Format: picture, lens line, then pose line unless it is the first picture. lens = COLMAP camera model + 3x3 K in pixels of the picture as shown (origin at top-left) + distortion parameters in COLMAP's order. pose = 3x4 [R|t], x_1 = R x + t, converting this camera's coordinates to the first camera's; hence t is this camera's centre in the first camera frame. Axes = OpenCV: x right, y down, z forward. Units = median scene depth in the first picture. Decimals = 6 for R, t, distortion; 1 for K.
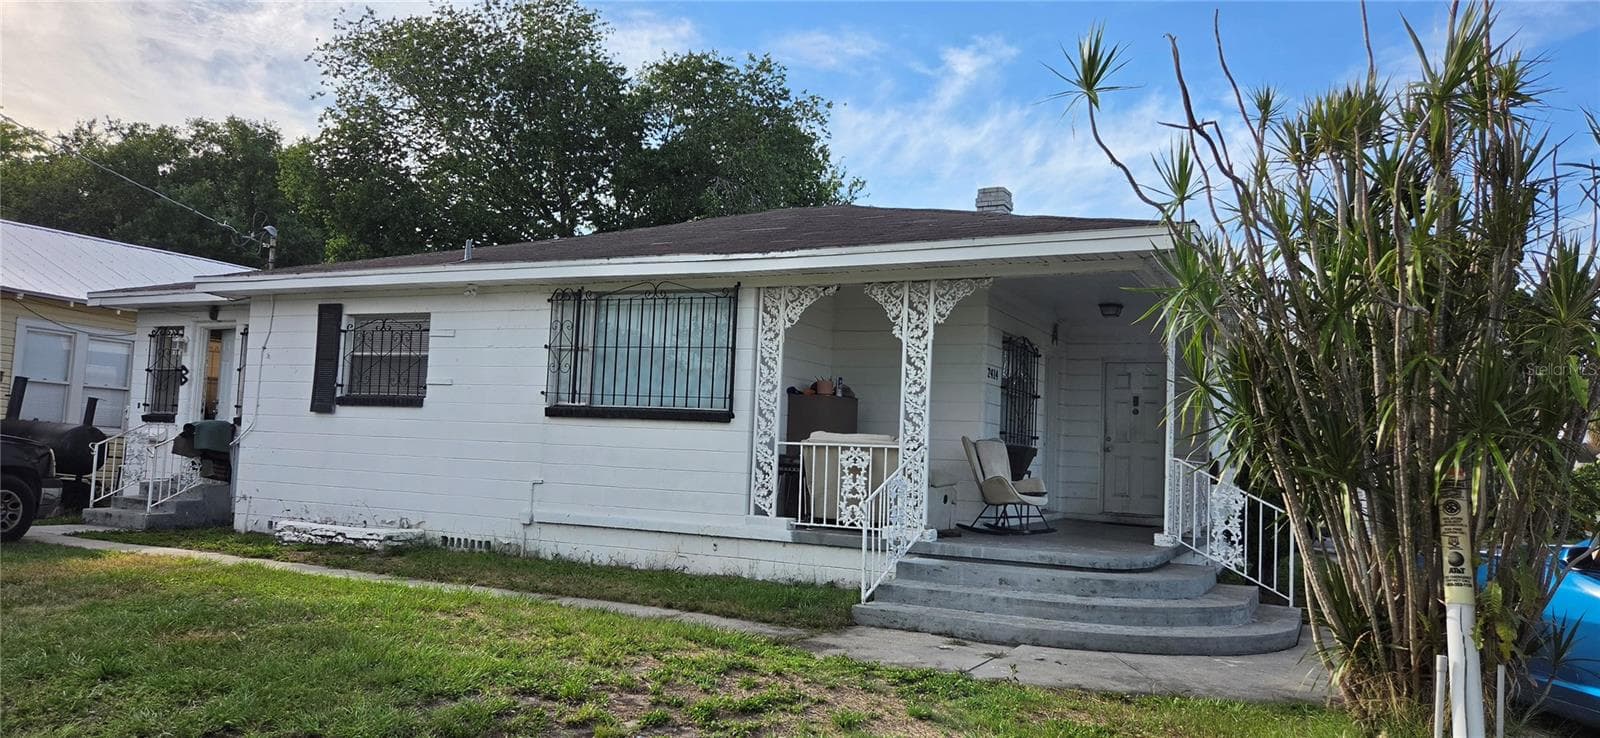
lens RADIAL K [[1065.7, 0, 794.1], [0, 1065.7, 380.3], [0, 0, 1]] dist [0.070056, -0.057660]
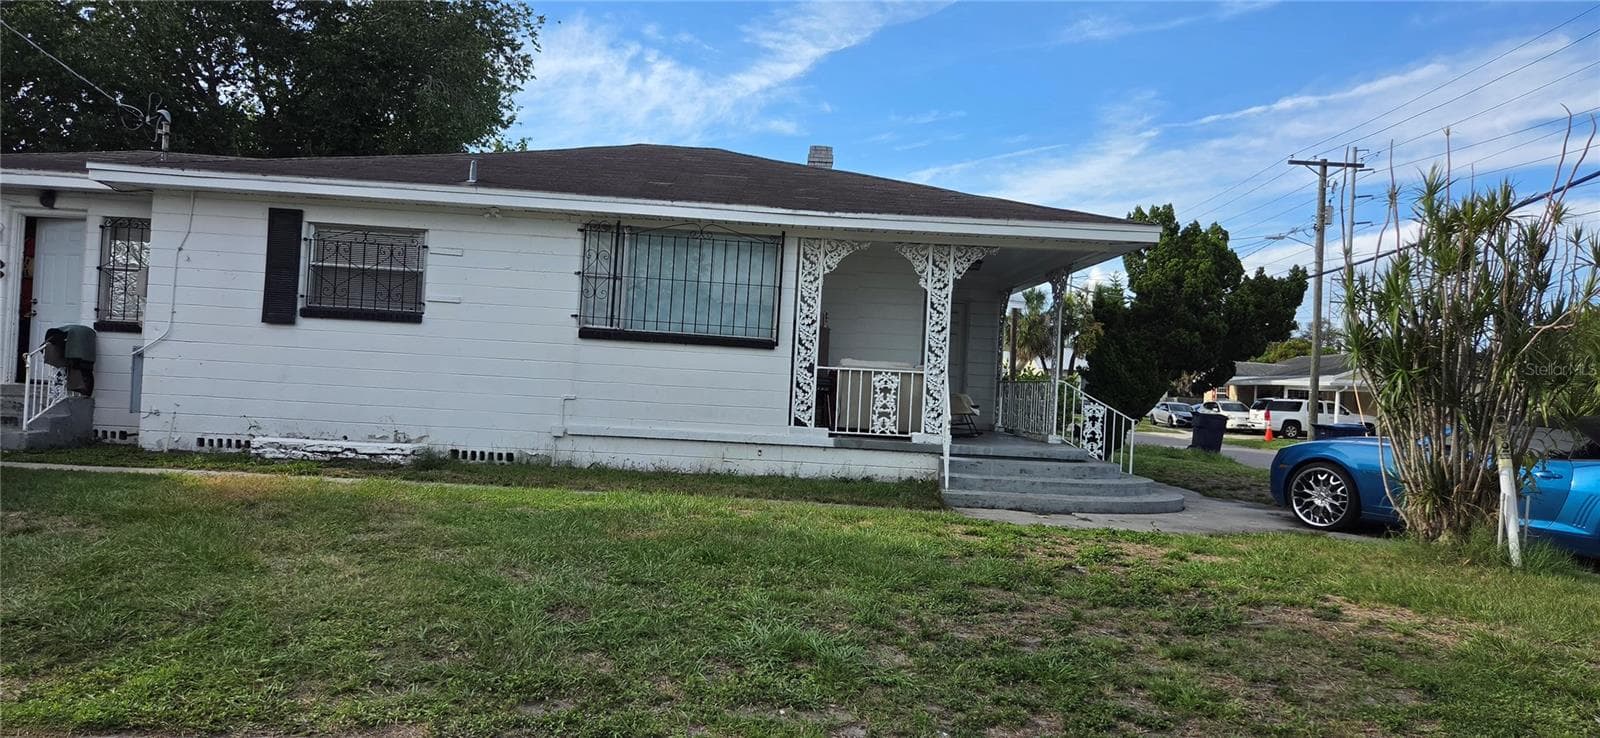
lens RADIAL K [[1061.6, 0, 785.2], [0, 1061.6, 367.7], [0, 0, 1]] dist [0.072803, -0.059813]
pose [[0.883113, 0.010793, 0.469036, -0.548870], [-0.047879, 0.996589, 0.067216, -0.018619], [-0.466710, -0.081816, 0.880618, -0.049933]]
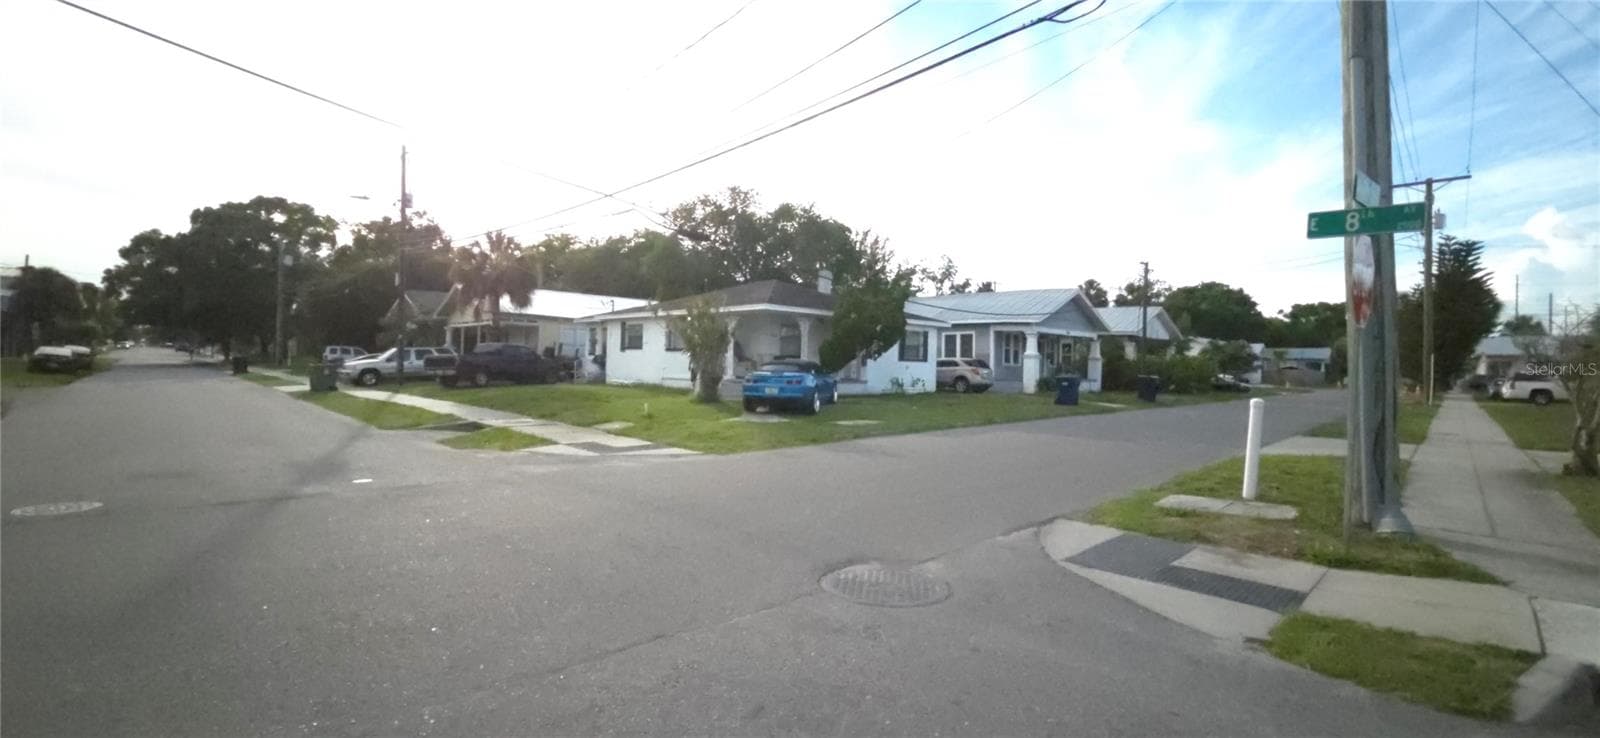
lens RADIAL K [[652.6, 0, 805.2], [0, 652.6, 361.2], [0, 0, 1]] dist [0.005150, -0.000093]
pose [[0.952917, -0.022374, -0.302406, 0.945792], [0.039029, 0.998029, 0.049145, -0.024937], [0.300710, -0.058634, 0.951912, -1.072523]]
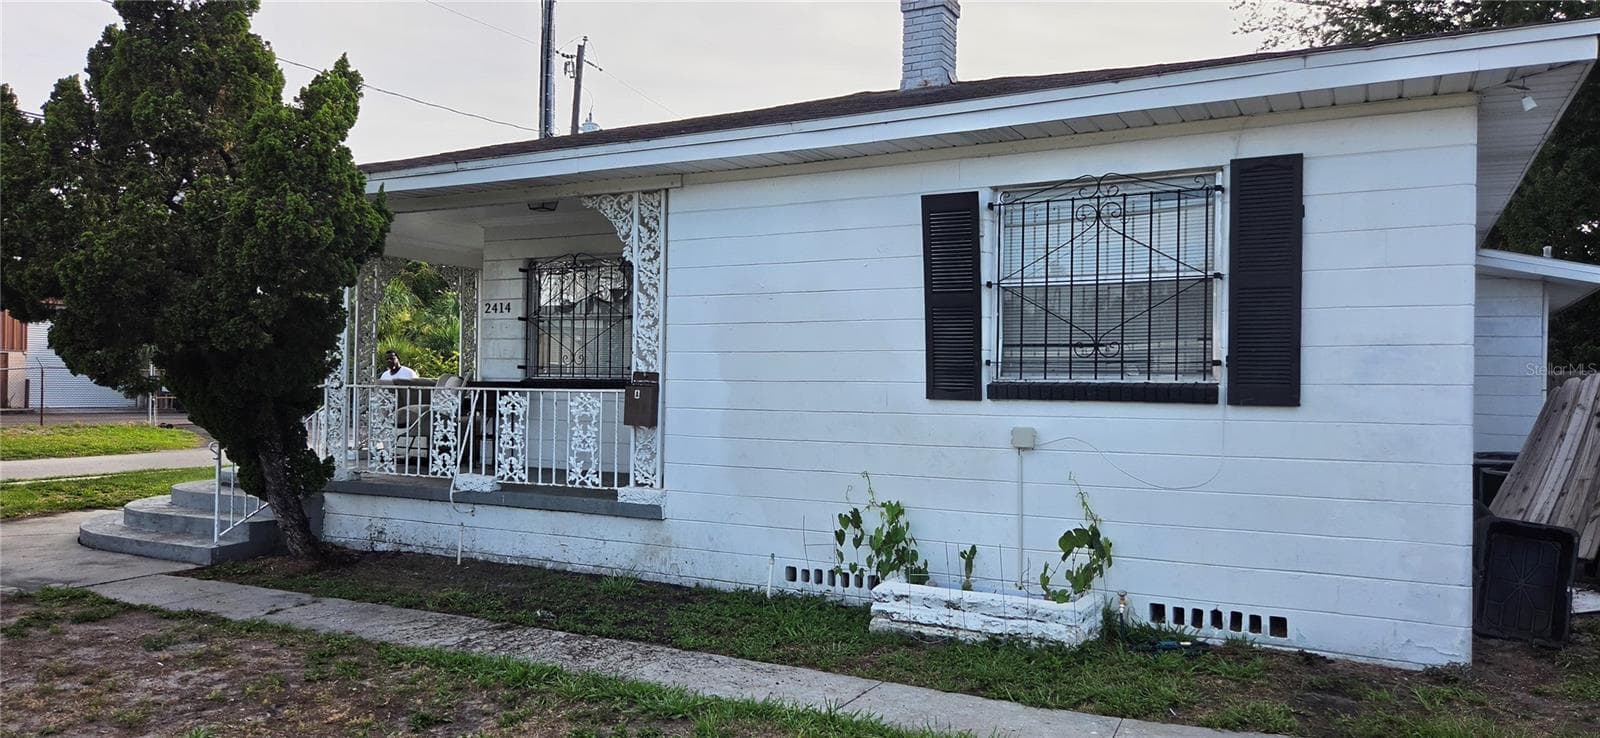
lens RADIAL K [[1067.3, 0, 801.5], [0, 1067.3, 377.9], [0, 0, 1]] dist [0.067546, -0.060430]
pose [[-0.019024, -0.051374, -0.998498, 1.146427], [0.055495, 0.997085, -0.052358, 0.122621], [0.998278, -0.056408, -0.016118, 1.268443]]
